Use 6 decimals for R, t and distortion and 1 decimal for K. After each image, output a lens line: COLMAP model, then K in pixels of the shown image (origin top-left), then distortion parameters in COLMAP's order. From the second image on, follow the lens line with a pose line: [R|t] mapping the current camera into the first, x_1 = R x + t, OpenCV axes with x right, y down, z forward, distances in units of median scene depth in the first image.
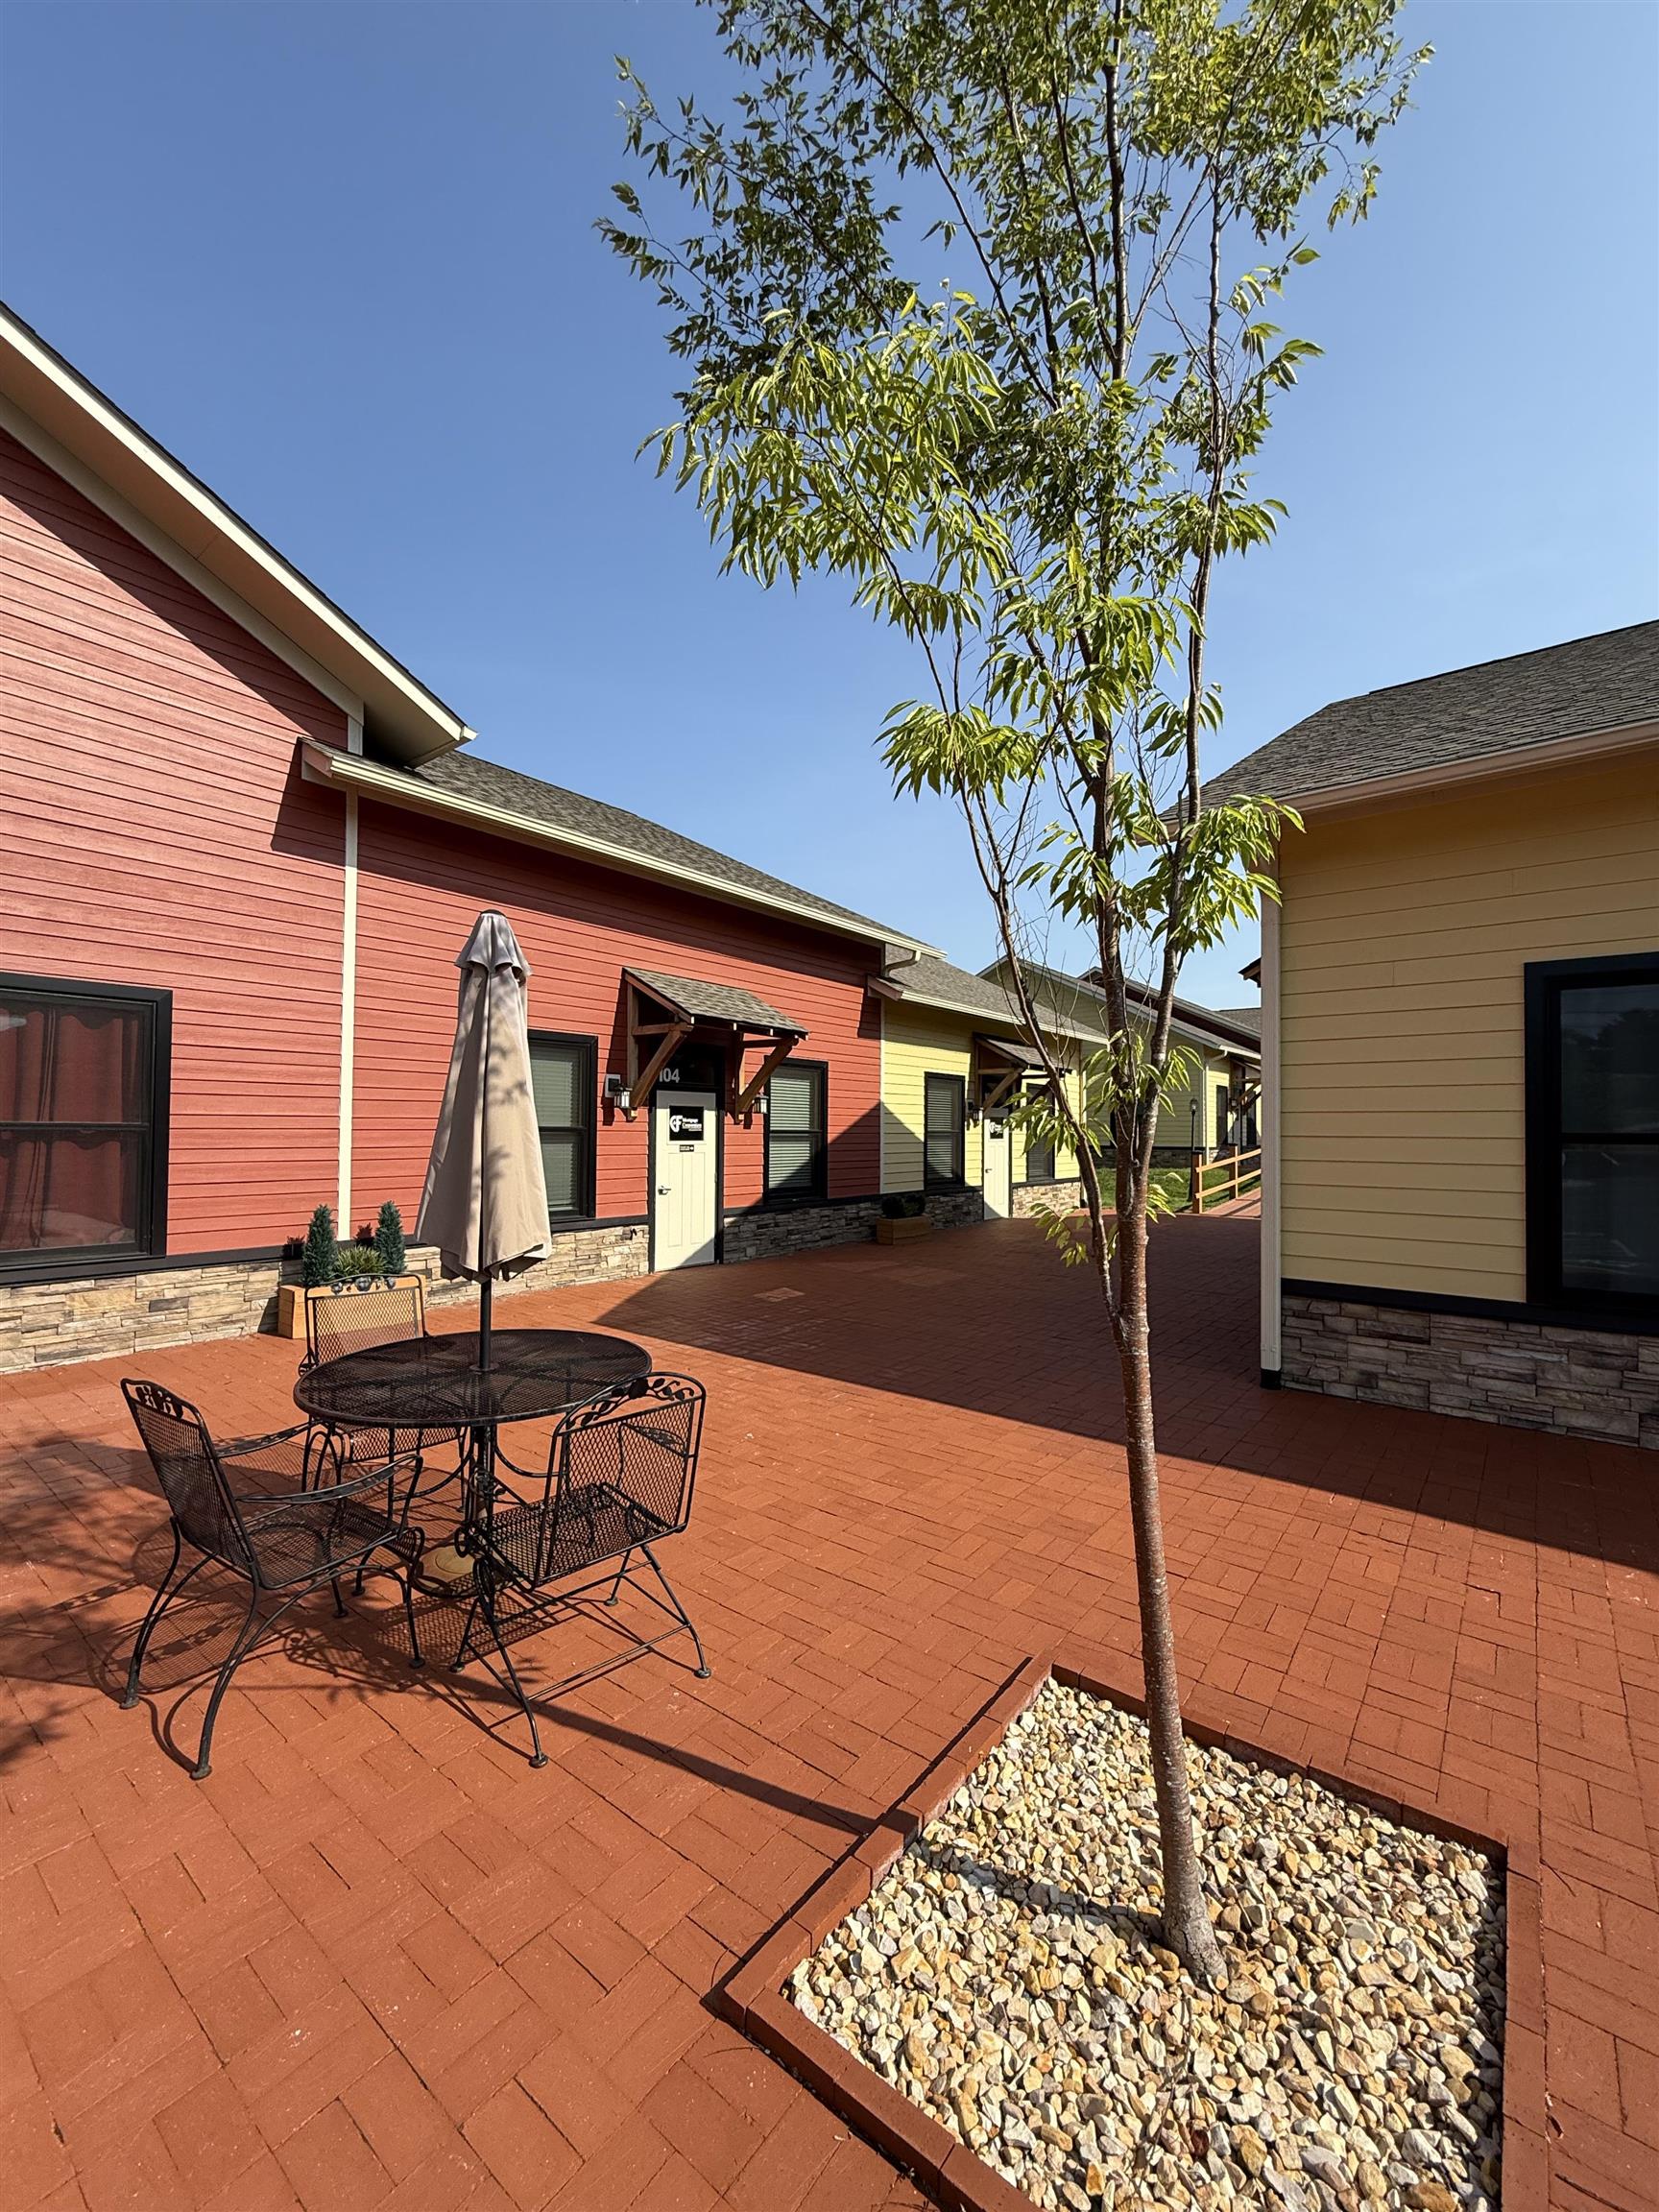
lens RADIAL K [[884.6, 0, 831.2], [0, 884.6, 1103.5], [0, 0, 1]] dist [0.001384, 0.000108]
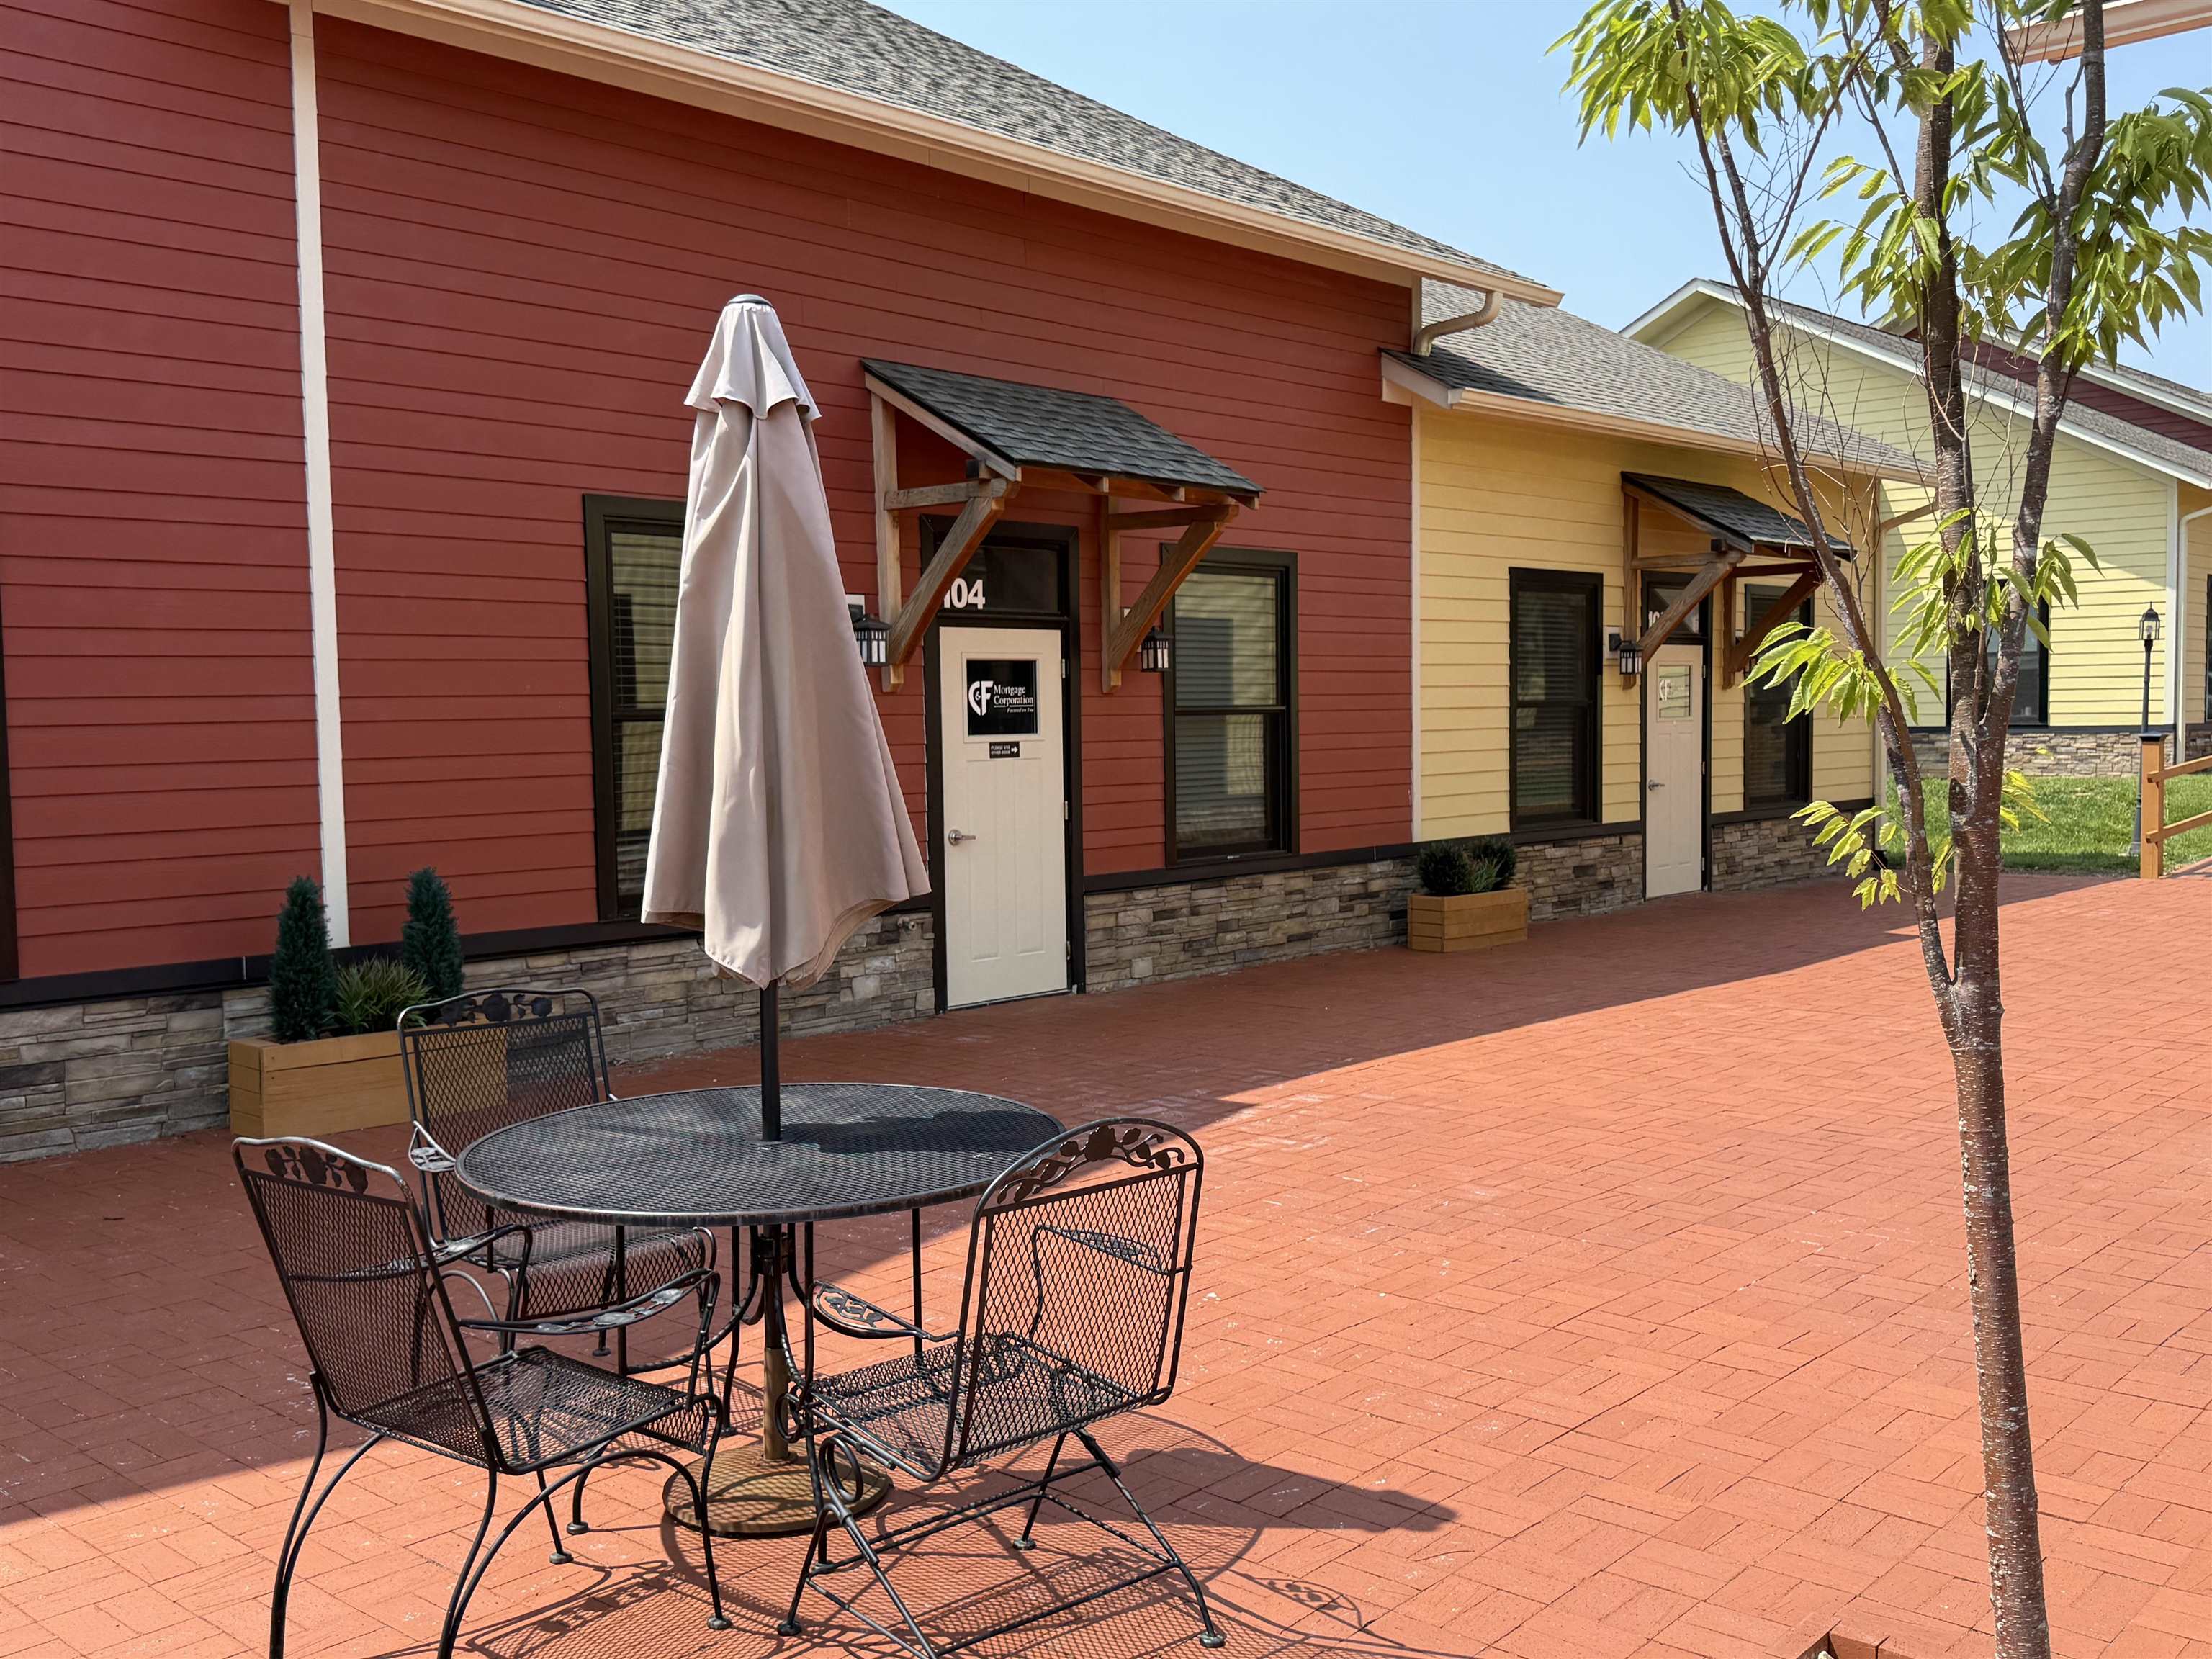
lens RADIAL K [[2082.2, 0, 1102.9], [0, 2082.2, 835.5], [0, 0, 1]] dist [0.152656, -0.303900]
pose [[0.997055, -0.018929, -0.074323, -0.032406], [0.025554, 0.995684, 0.089224, -0.001430], [0.072313, -0.090861, 0.993235, -0.105300]]
